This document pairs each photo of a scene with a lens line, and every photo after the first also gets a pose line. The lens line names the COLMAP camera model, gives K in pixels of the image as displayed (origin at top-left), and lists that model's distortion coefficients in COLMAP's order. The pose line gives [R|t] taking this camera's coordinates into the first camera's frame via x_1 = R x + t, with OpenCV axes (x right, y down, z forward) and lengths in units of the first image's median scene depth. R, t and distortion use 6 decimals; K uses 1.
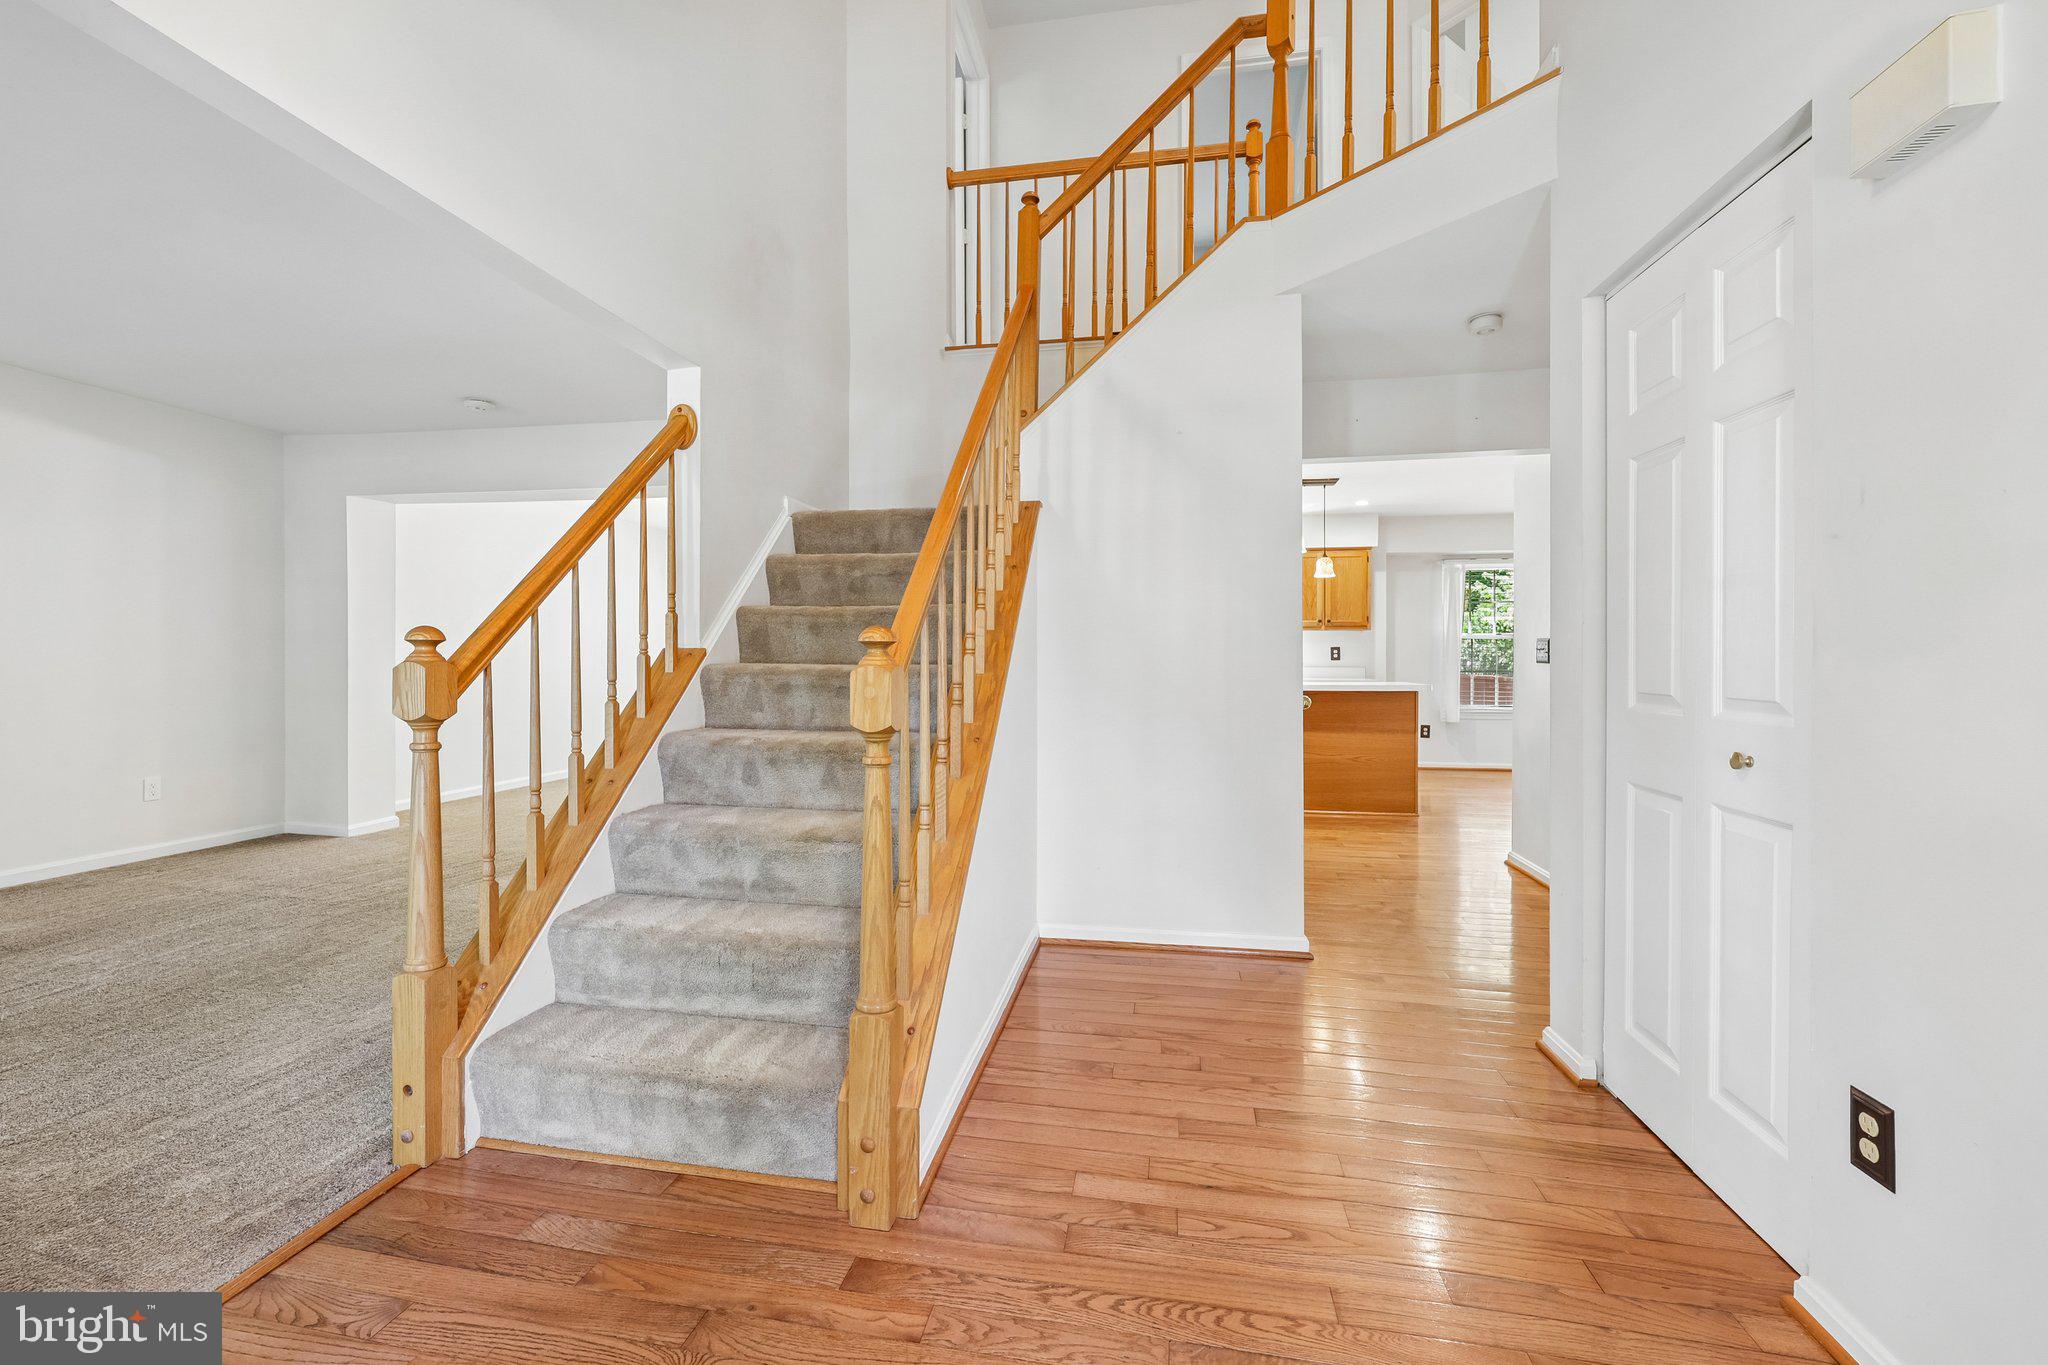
lens RADIAL K [[833.0, 0, 1019.4], [0, 833.0, 669.9], [0, 0, 1]] dist [-0.000412, 0.000224]
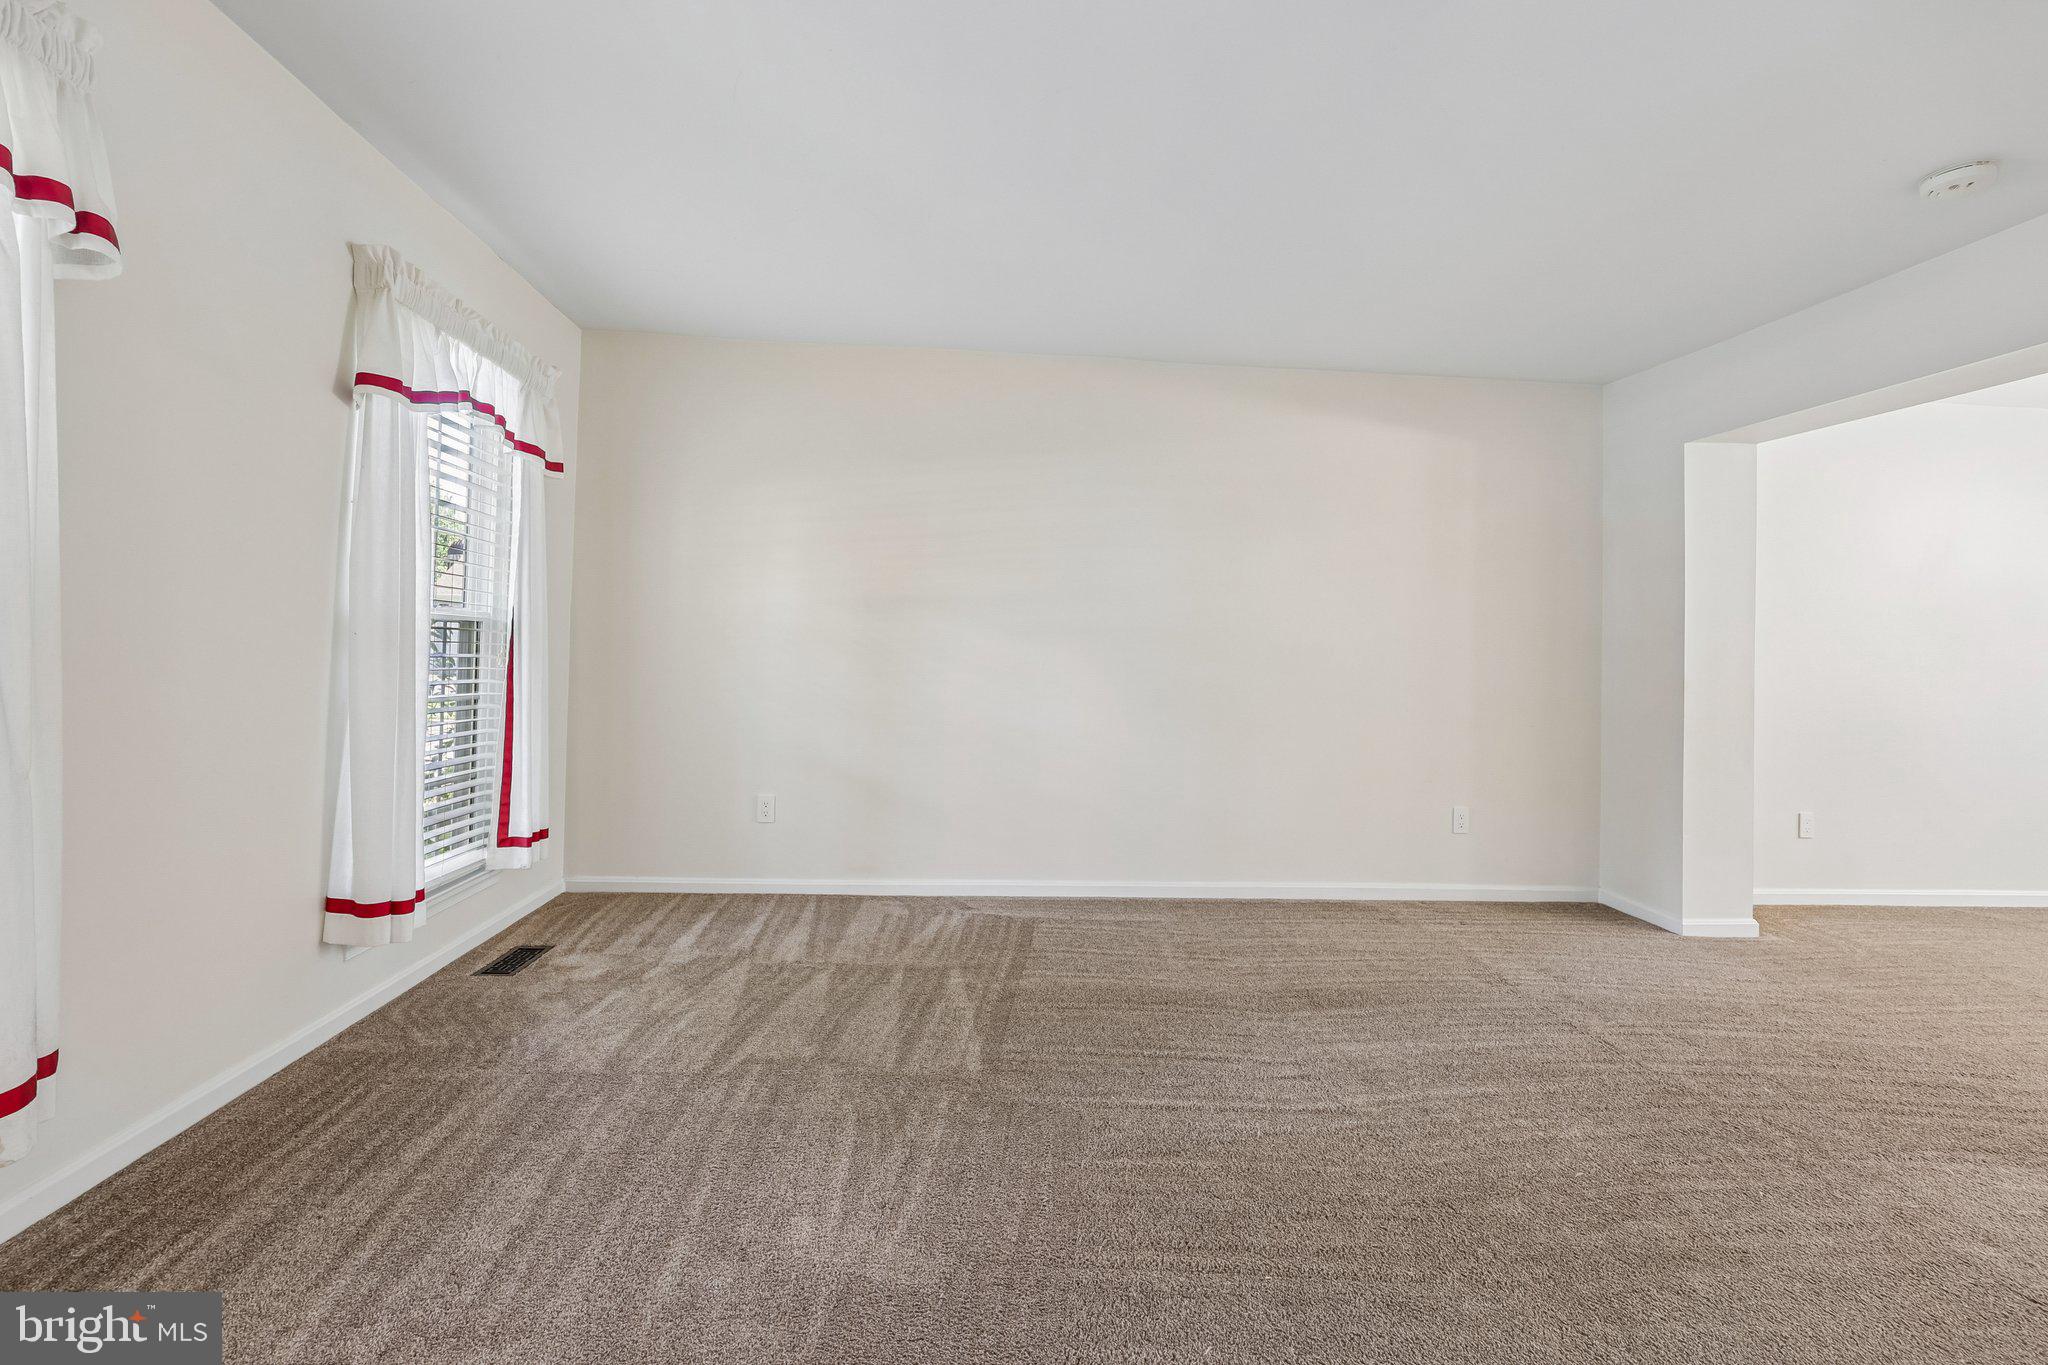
lens RADIAL K [[847.8, 0, 1020.9], [0, 847.8, 635.2], [0, 0, 1]] dist [-0.000564, 0.000033]
pose [[0.244512, -0.025944, -0.969299, -0.716317], [-0.037707, 0.998631, -0.036241, 0.000492], [0.968913, 0.045411, 0.243199, 0.813989]]
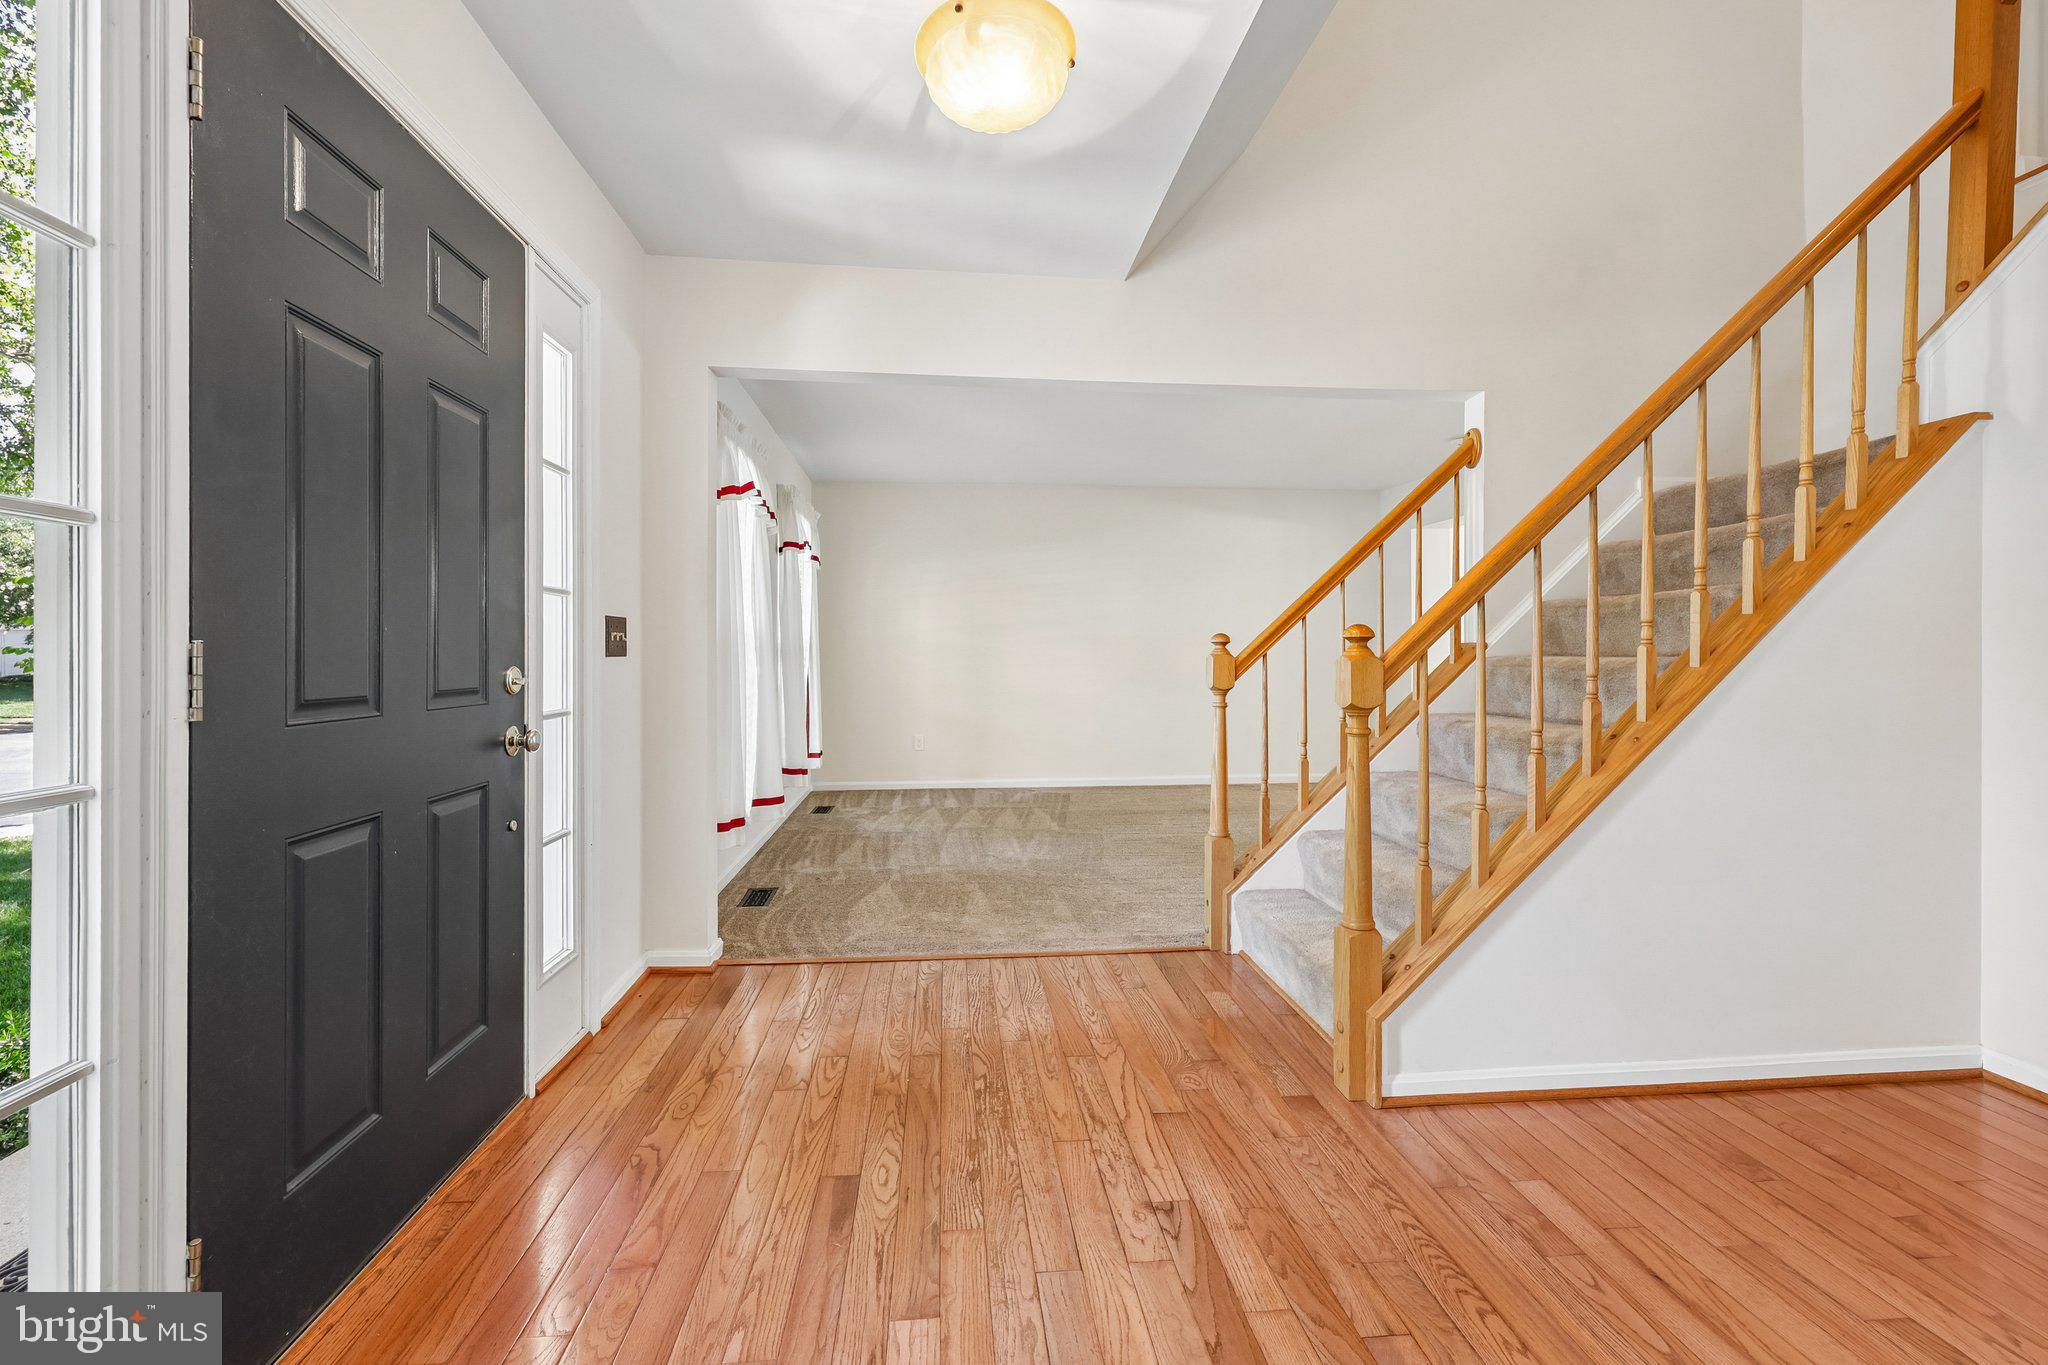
lens RADIAL K [[833.0, 0, 1019.4], [0, 833.0, 669.9], [0, 0, 1]] dist [-0.000412, 0.000224]
pose [[0.276755, 0.010345, -0.960885, 0.788282], [-0.009062, 0.999926, 0.008155, 0.010546], [0.960898, 0.006450, 0.276828, 0.139973]]
